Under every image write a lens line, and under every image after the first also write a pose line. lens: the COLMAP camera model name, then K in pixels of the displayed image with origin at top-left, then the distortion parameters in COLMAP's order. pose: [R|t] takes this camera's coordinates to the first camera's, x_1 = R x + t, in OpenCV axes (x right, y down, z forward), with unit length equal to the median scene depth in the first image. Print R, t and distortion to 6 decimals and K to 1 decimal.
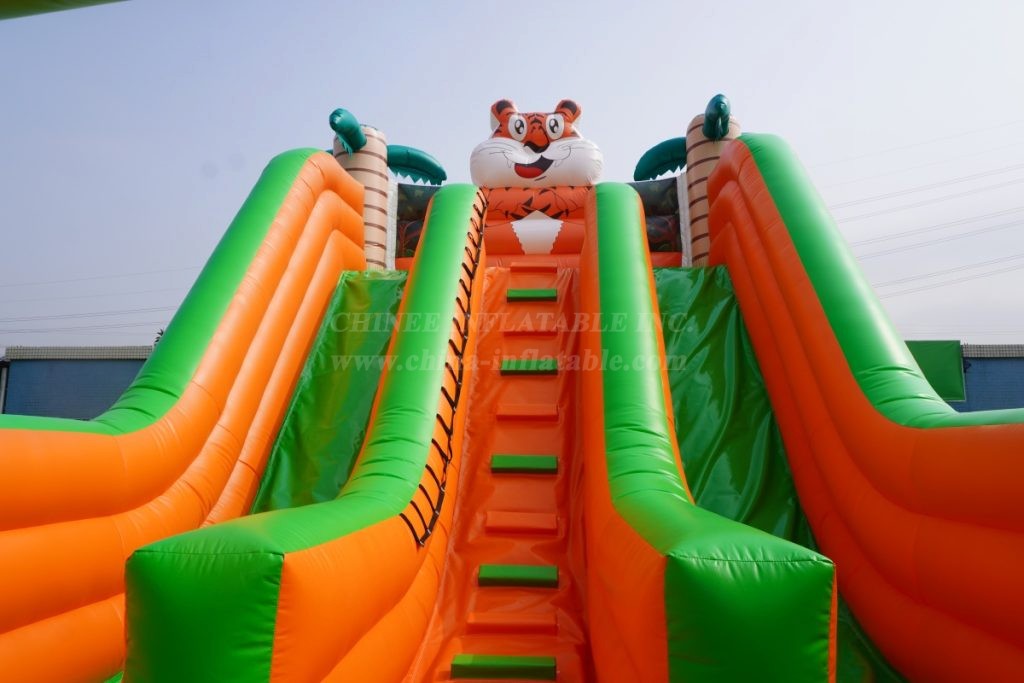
lens RADIAL K [[687.8, 0, 512.0], [0, 687.8, 341.5], [0, 0, 1]] dist [-0.004800, 0.000675]
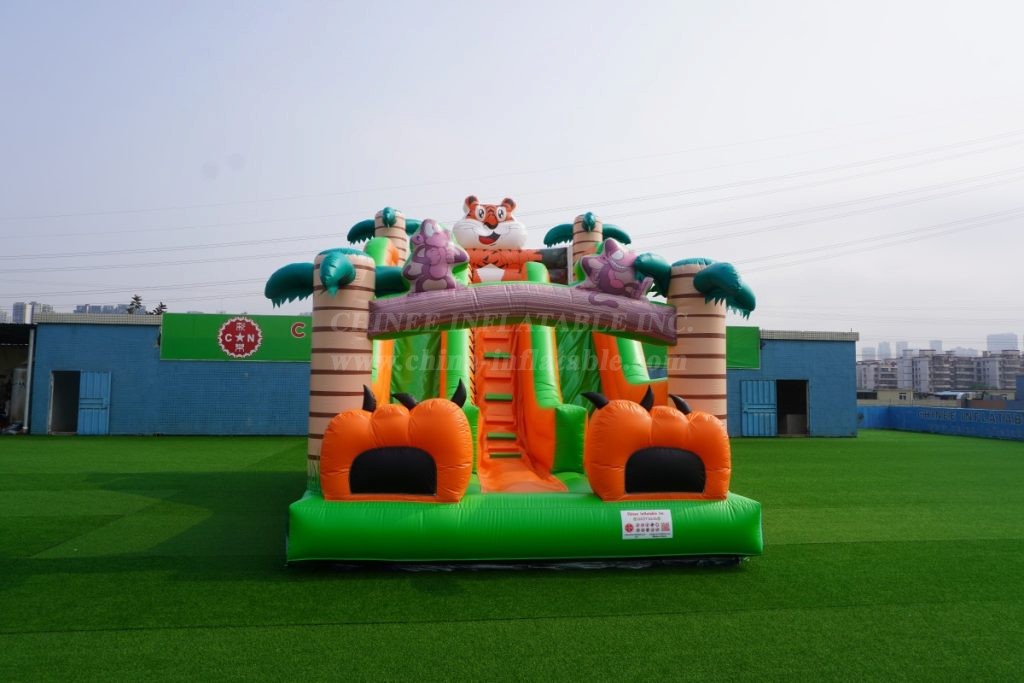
lens RADIAL K [[687.8, 0, 512.0], [0, 687.8, 341.5], [0, 0, 1]] dist [-0.004800, 0.000675]
pose [[0.988128, 0.022359, 0.151999, -0.174695], [-0.031871, 0.997664, 0.060429, -0.094714], [-0.150293, -0.064556, 0.986532, -0.785197]]
